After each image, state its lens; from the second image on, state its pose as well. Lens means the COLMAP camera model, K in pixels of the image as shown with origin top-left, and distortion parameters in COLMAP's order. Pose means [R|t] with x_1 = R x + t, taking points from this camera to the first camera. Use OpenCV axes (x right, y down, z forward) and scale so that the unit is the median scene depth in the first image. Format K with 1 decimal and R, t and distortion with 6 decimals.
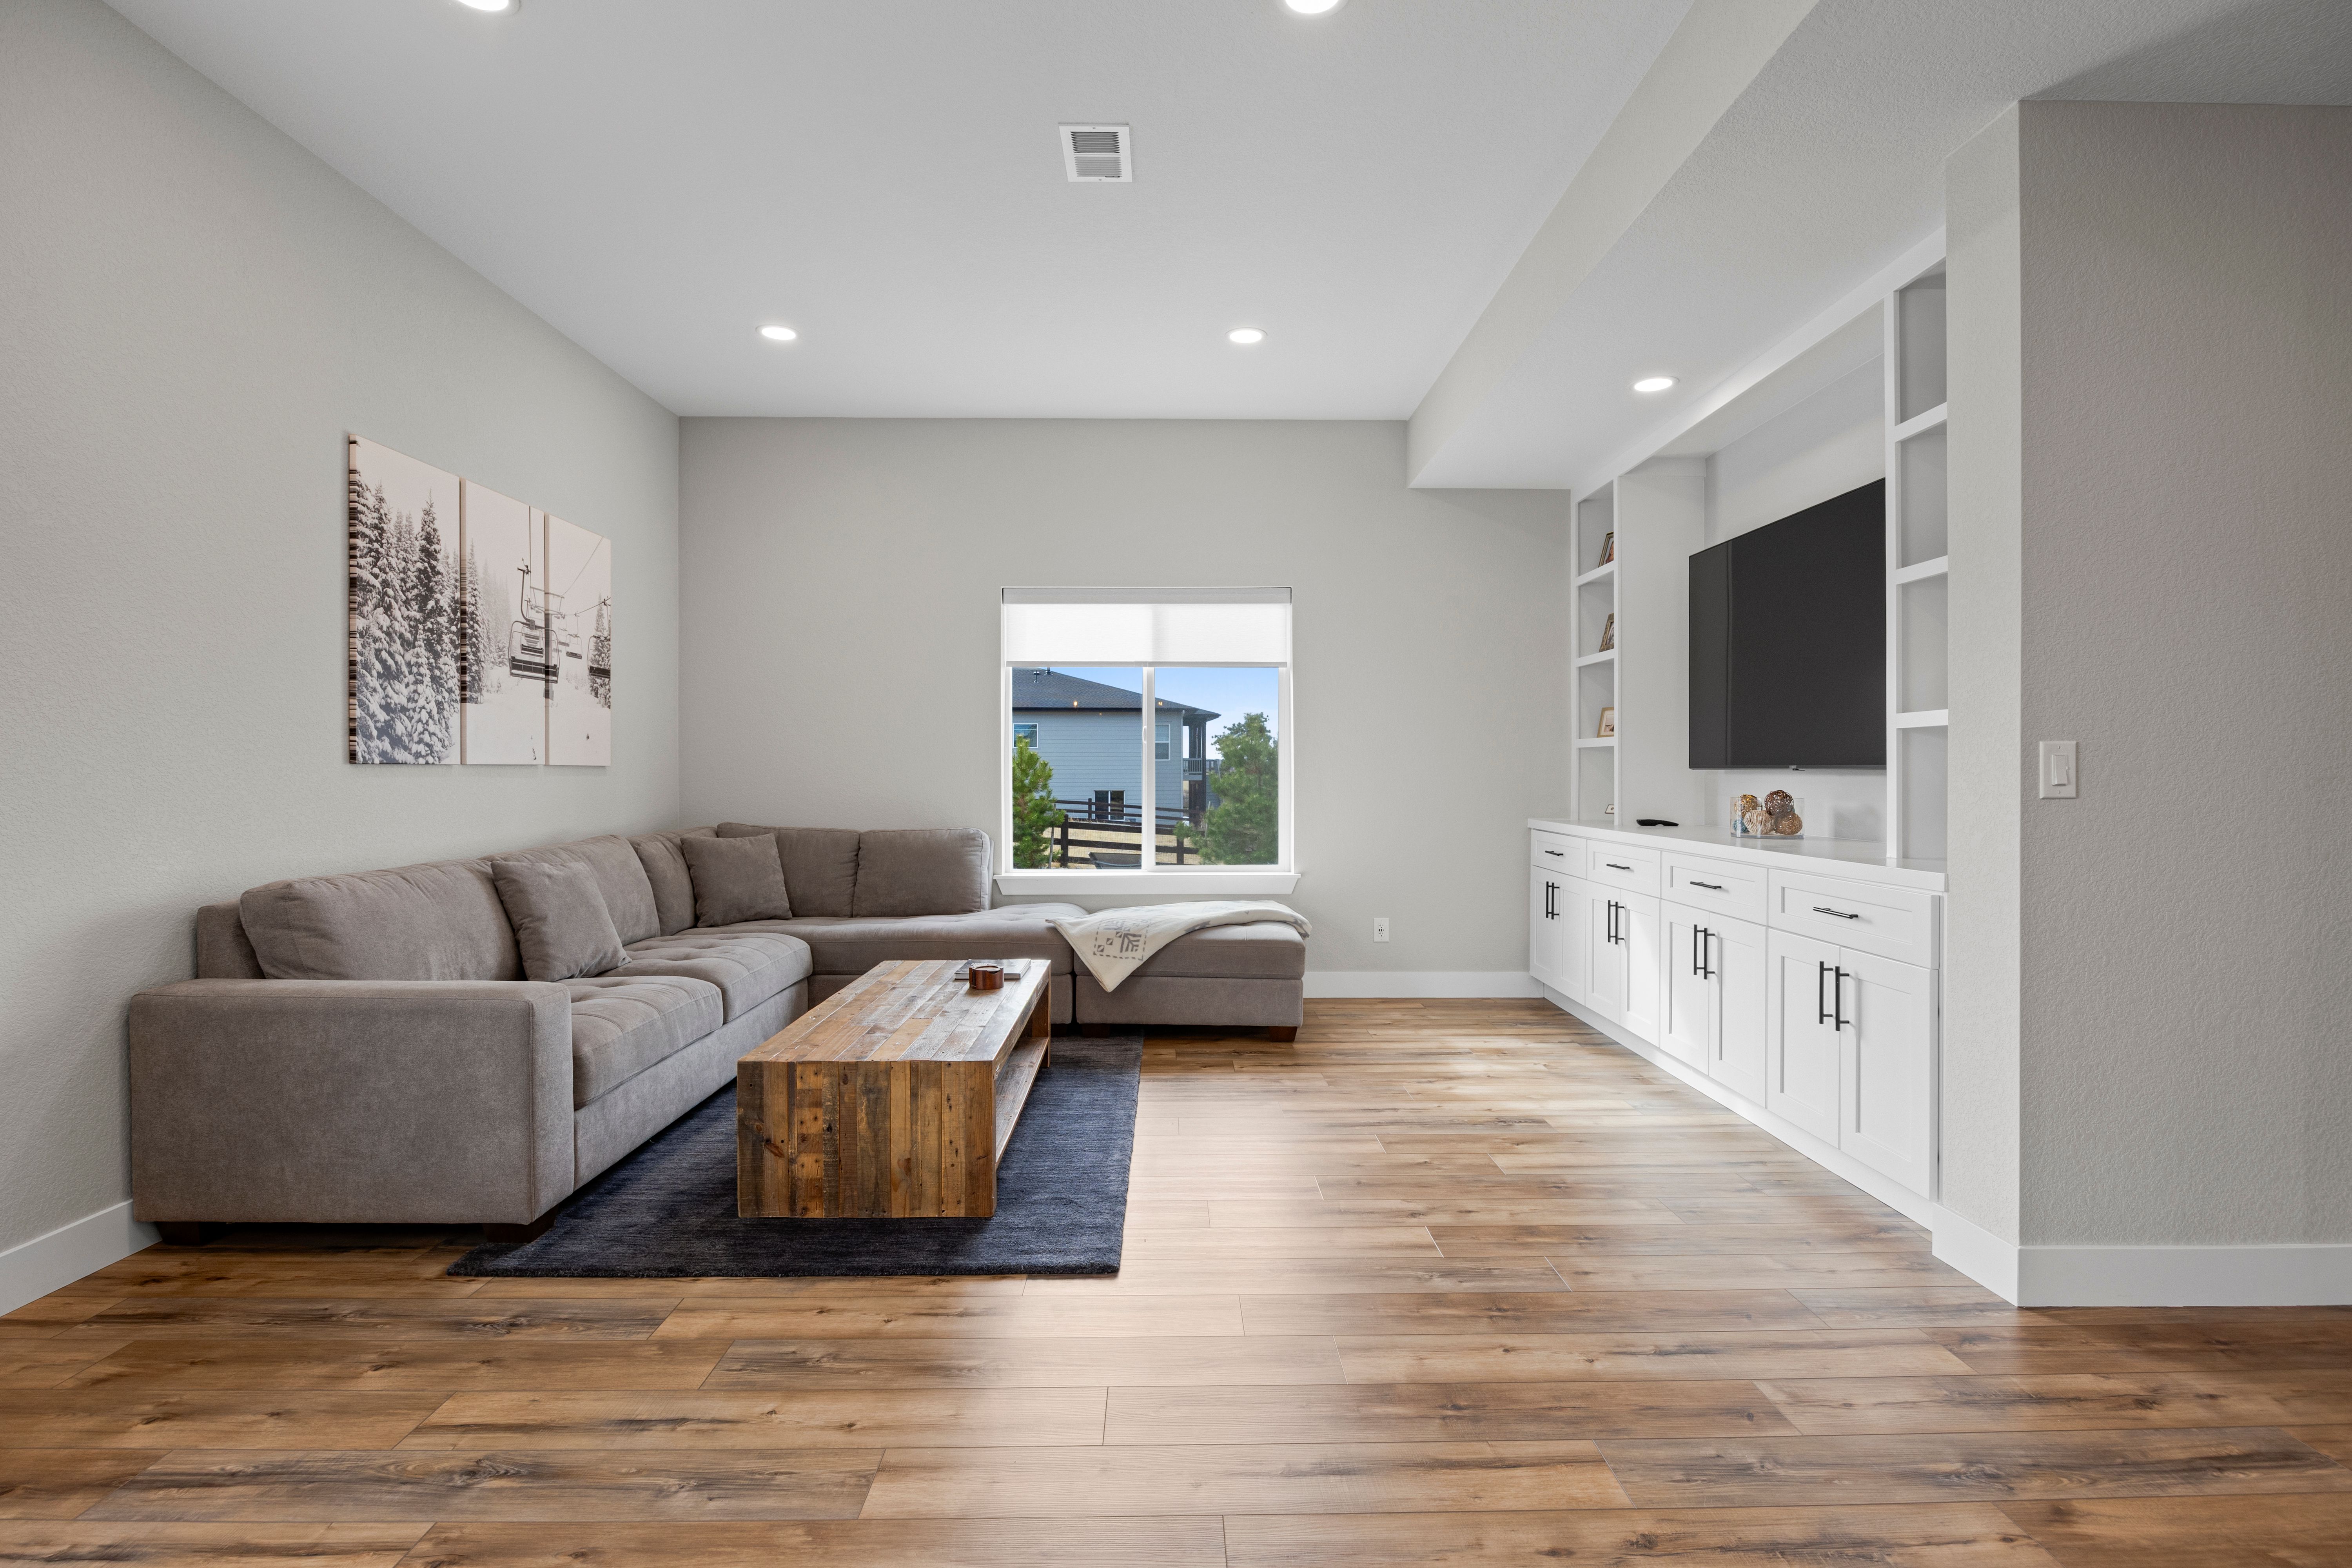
lens RADIAL K [[1126.0, 0, 1170.6], [0, 1126.0, 774.7], [0, 0, 1]] dist [-0.006206, -0.002580]
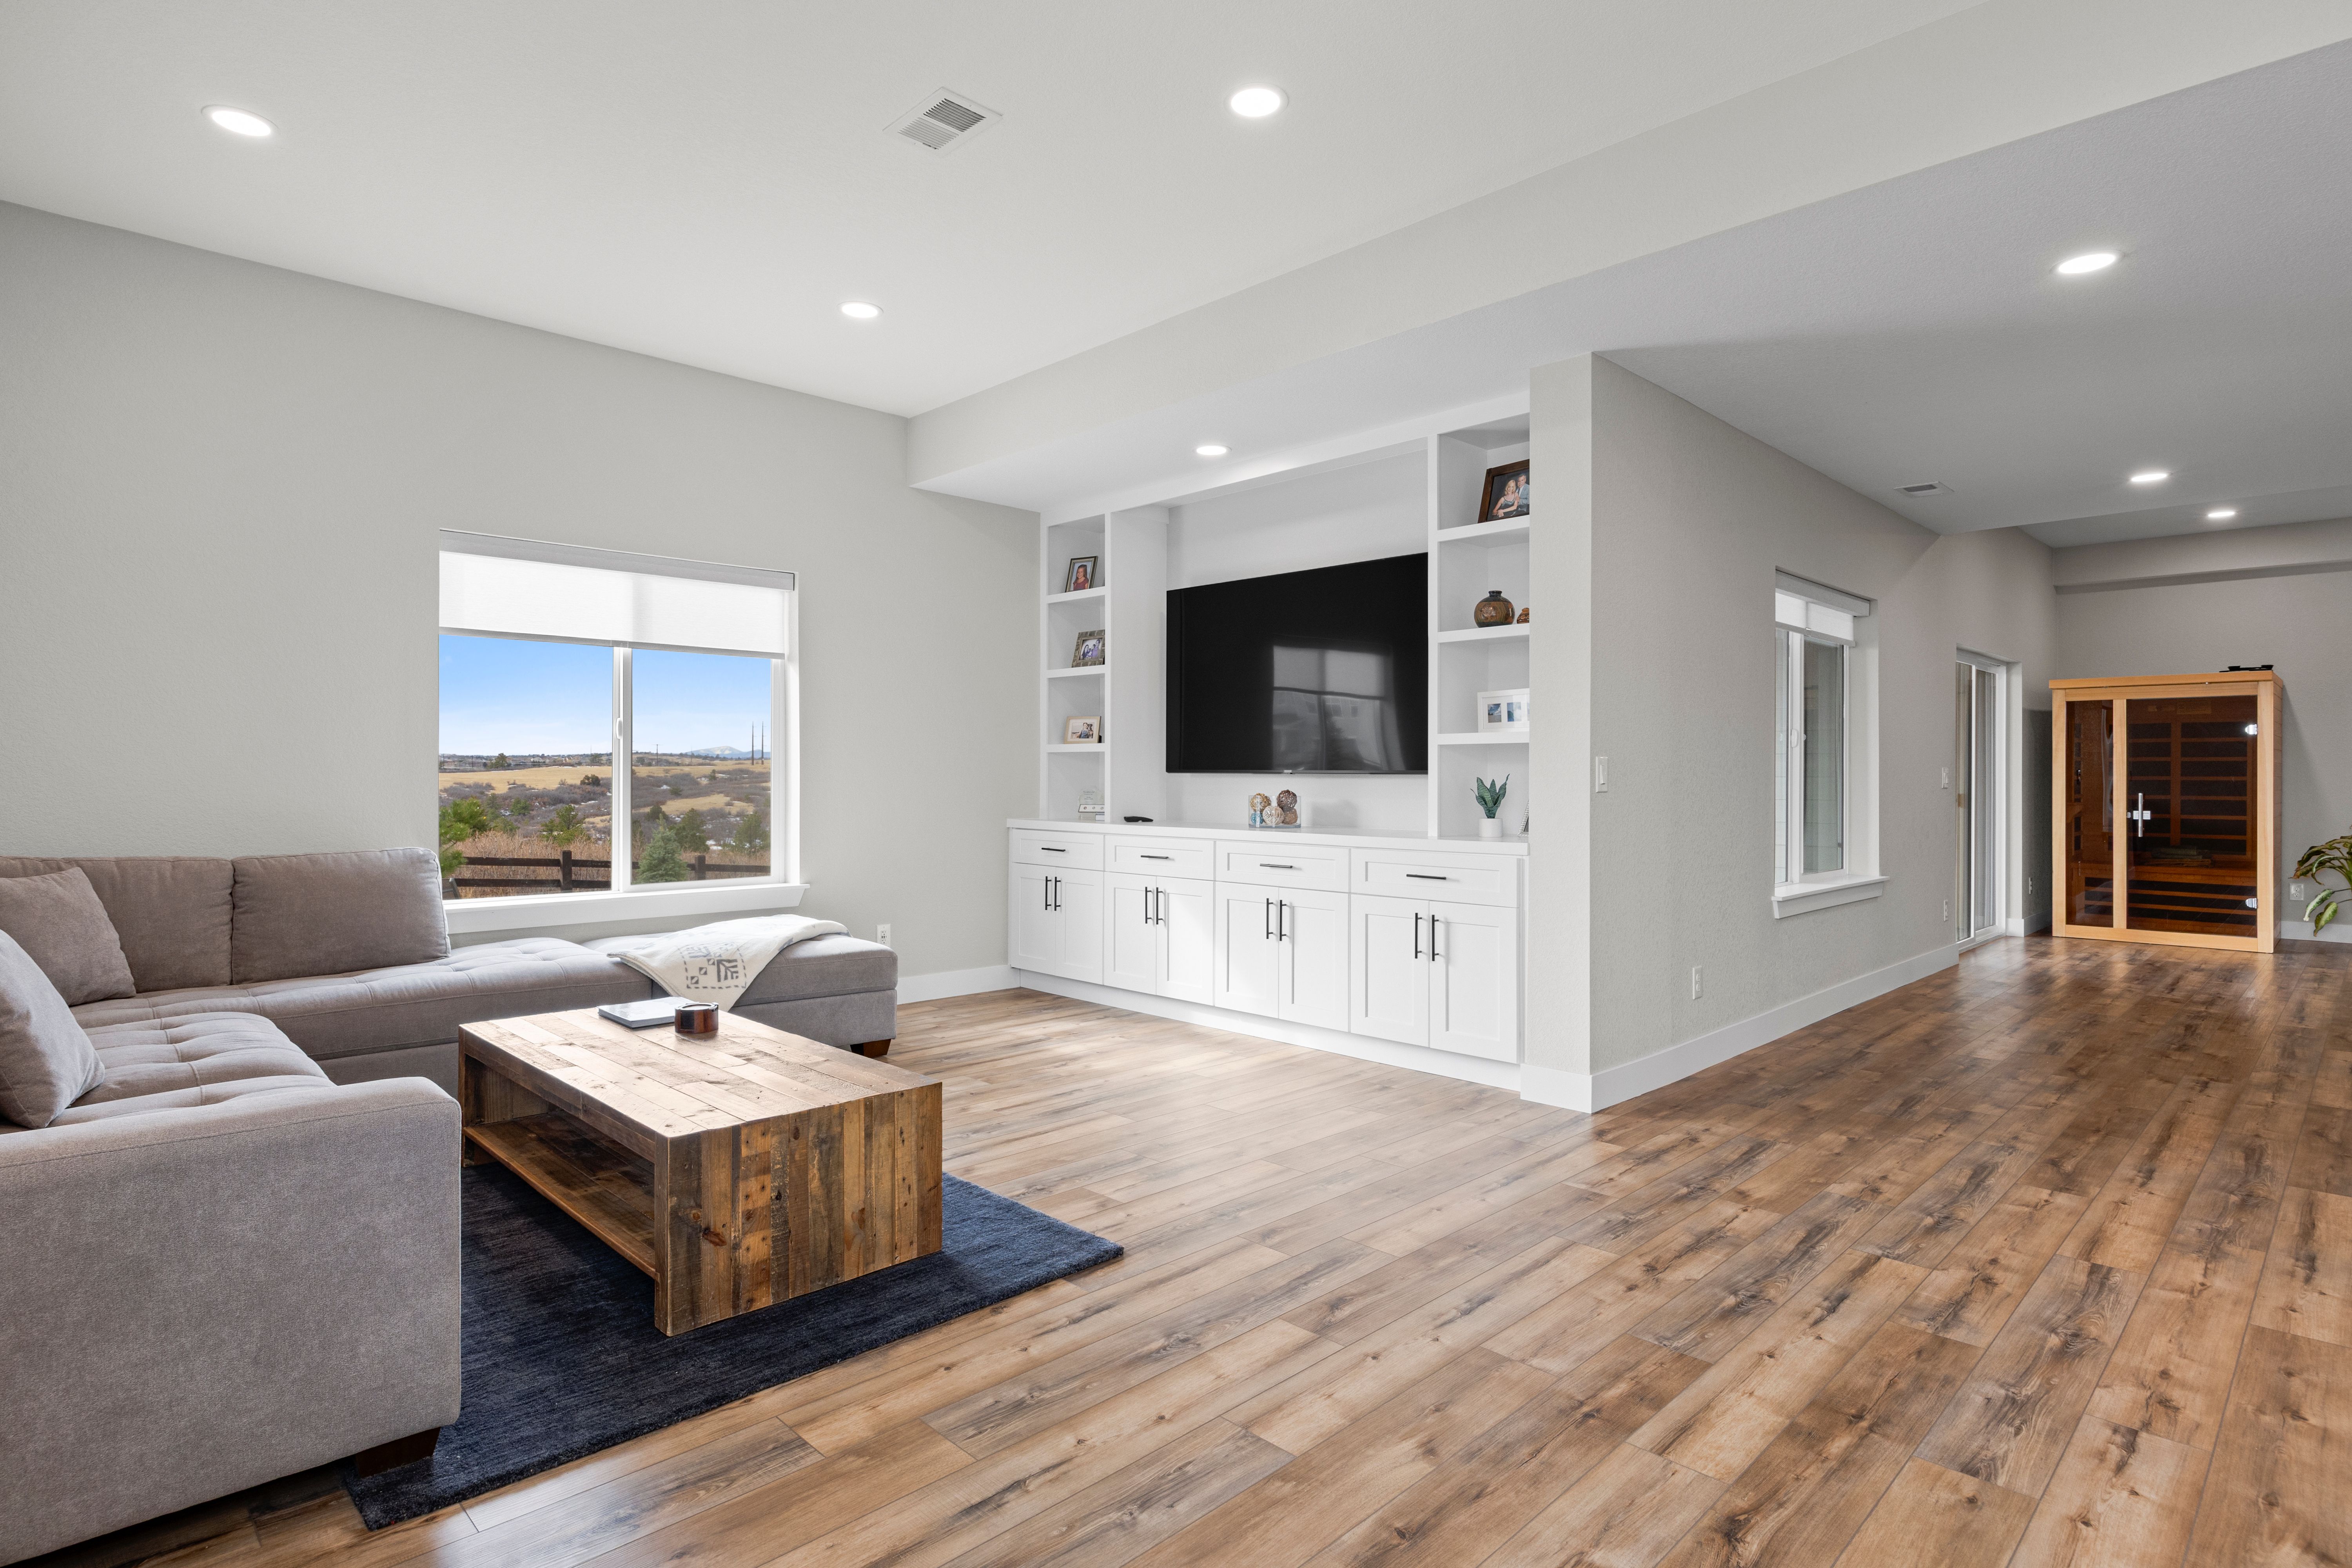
lens RADIAL K [[1205.0, 0, 1174.0], [0, 1205.0, 791.8], [0, 0, 1]] dist [-0.003779, -0.000092]
pose [[0.723857, -0.006662, 0.689918, -0.708195], [-0.001661, 0.999934, 0.011399, 0.000723], [-0.689948, -0.009397, 0.723798, 0.145351]]
